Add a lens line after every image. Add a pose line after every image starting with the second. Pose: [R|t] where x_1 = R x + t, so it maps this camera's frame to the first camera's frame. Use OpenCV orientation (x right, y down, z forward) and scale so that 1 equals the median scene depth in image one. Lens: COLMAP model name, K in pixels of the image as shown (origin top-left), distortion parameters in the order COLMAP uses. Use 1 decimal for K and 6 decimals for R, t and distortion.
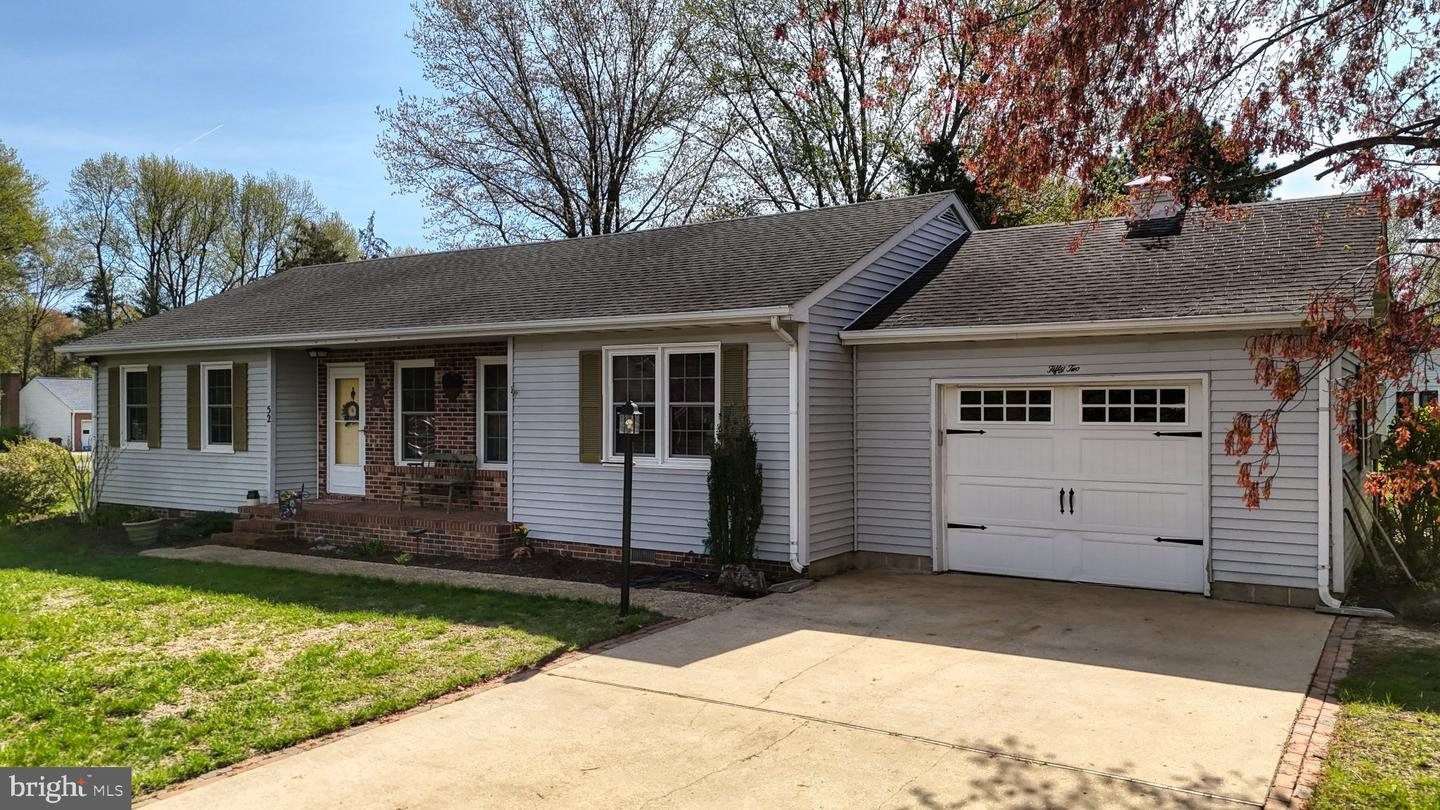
lens RADIAL K [[1069.8, 0, 720.0], [0, 1069.8, 405.0], [0, 0, 1]] dist [0.048125, -0.000382]
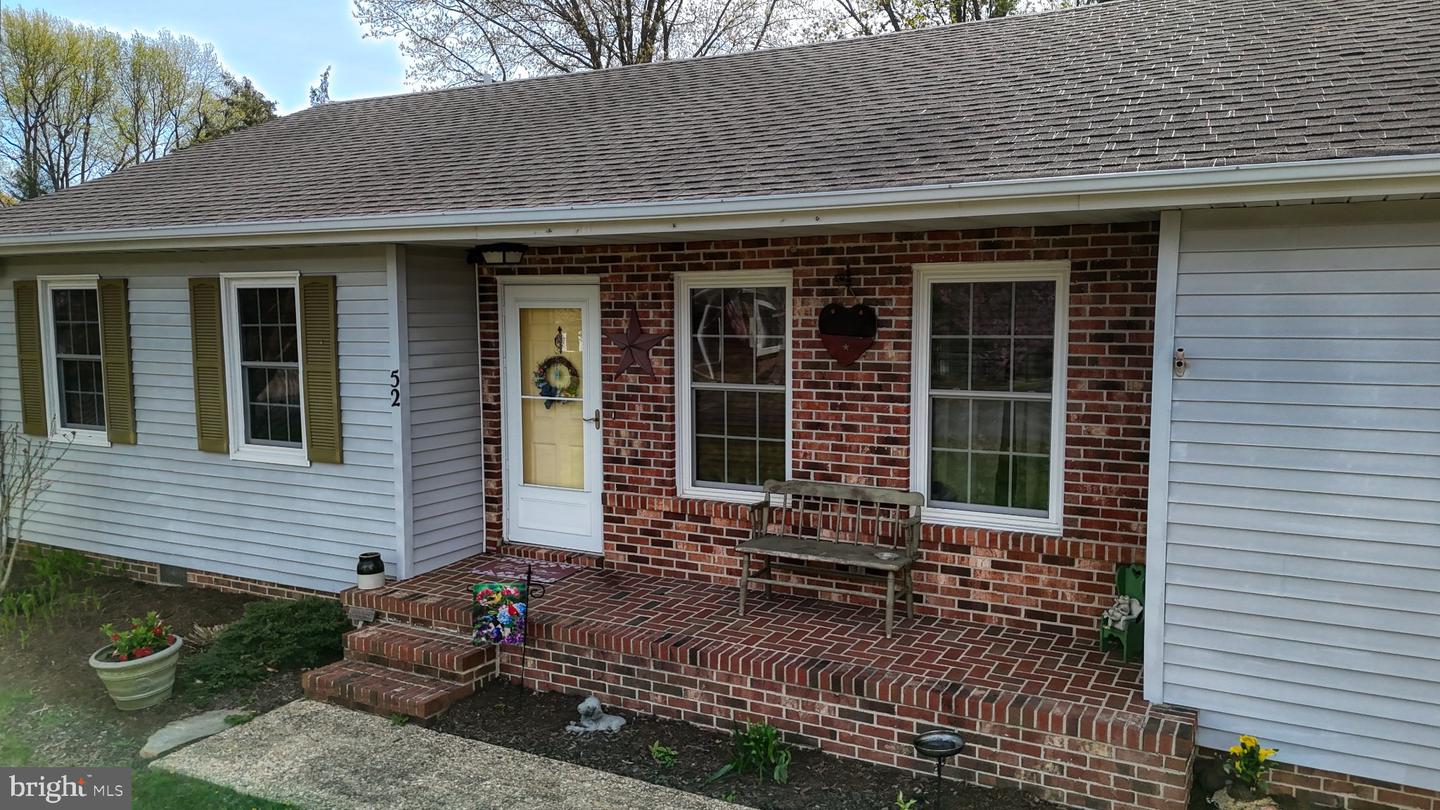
lens RADIAL K [[1065.0, 0, 720.0], [0, 1065.0, 405.0], [0, 0, 1]] dist [0.092492, -0.087475]
pose [[0.996780, -0.010016, 0.079556, -0.306562], [0.002270, 0.995295, 0.096860, -0.027672], [-0.080152, -0.096368, 0.992113, 0.515505]]
